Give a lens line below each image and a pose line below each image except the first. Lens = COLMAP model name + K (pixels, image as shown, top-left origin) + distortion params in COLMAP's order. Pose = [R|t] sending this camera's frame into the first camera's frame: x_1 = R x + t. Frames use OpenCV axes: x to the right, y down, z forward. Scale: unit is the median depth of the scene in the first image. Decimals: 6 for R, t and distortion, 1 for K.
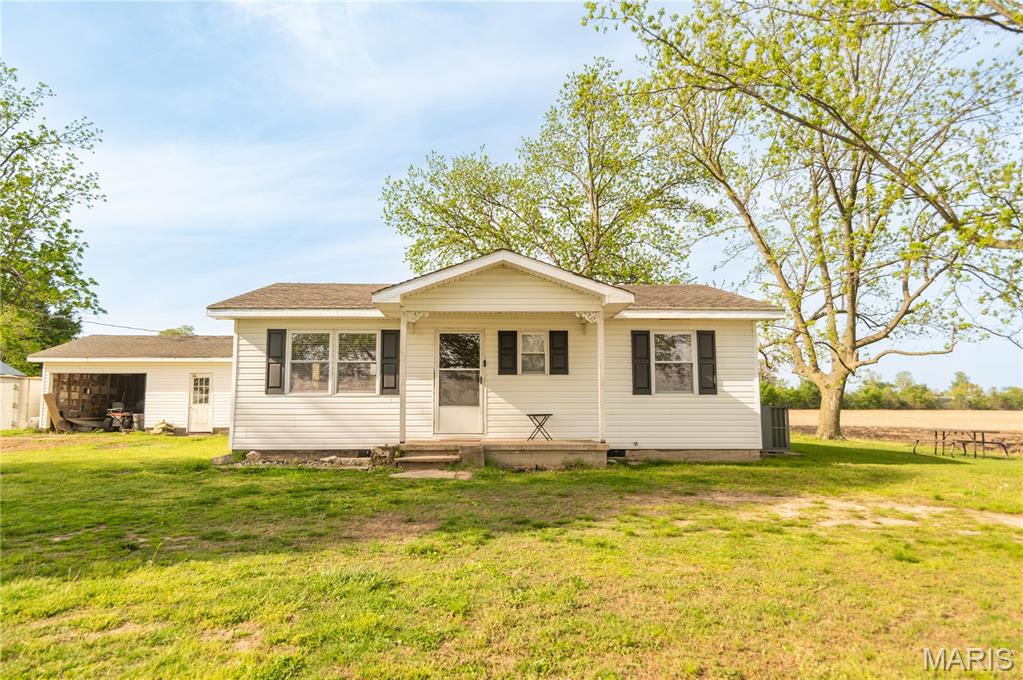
lens RADIAL K [[619.0, 0, 511.5], [0, 619.0, 338.1], [0, 0, 1]] dist [-0.000522, -0.000370]
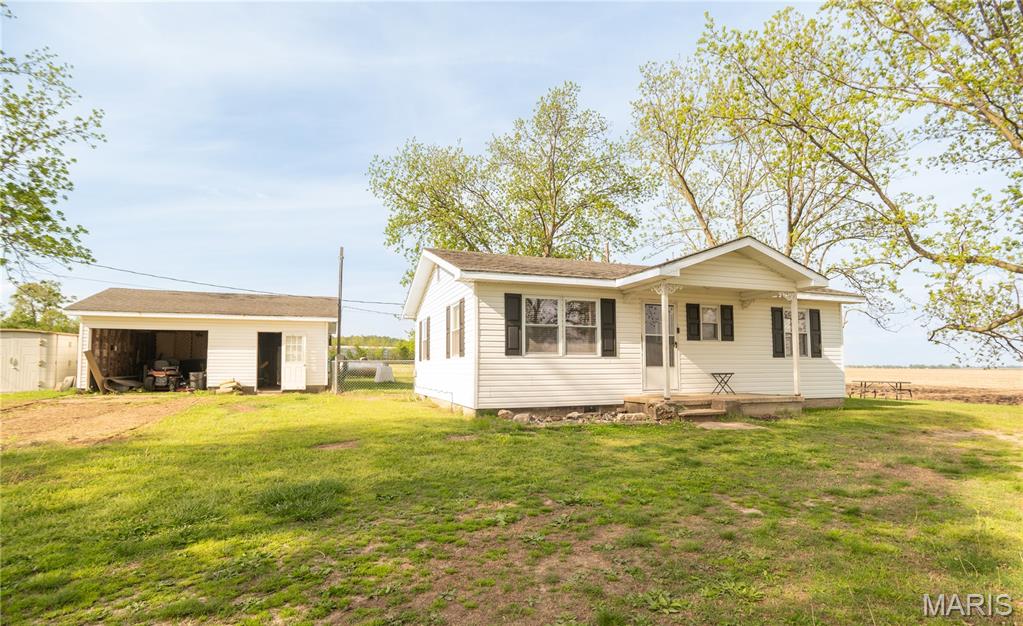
lens RADIAL K [[504.1, 0, 511.0], [0, 504.1, 318.8], [0, 0, 1]] dist [-0.006949, -0.000519]
pose [[0.950510, 0.028919, 0.309346, -0.640734], [-0.036032, 0.999201, 0.017304, 0.013342], [-0.308598, -0.027594, 0.950792, 0.181490]]
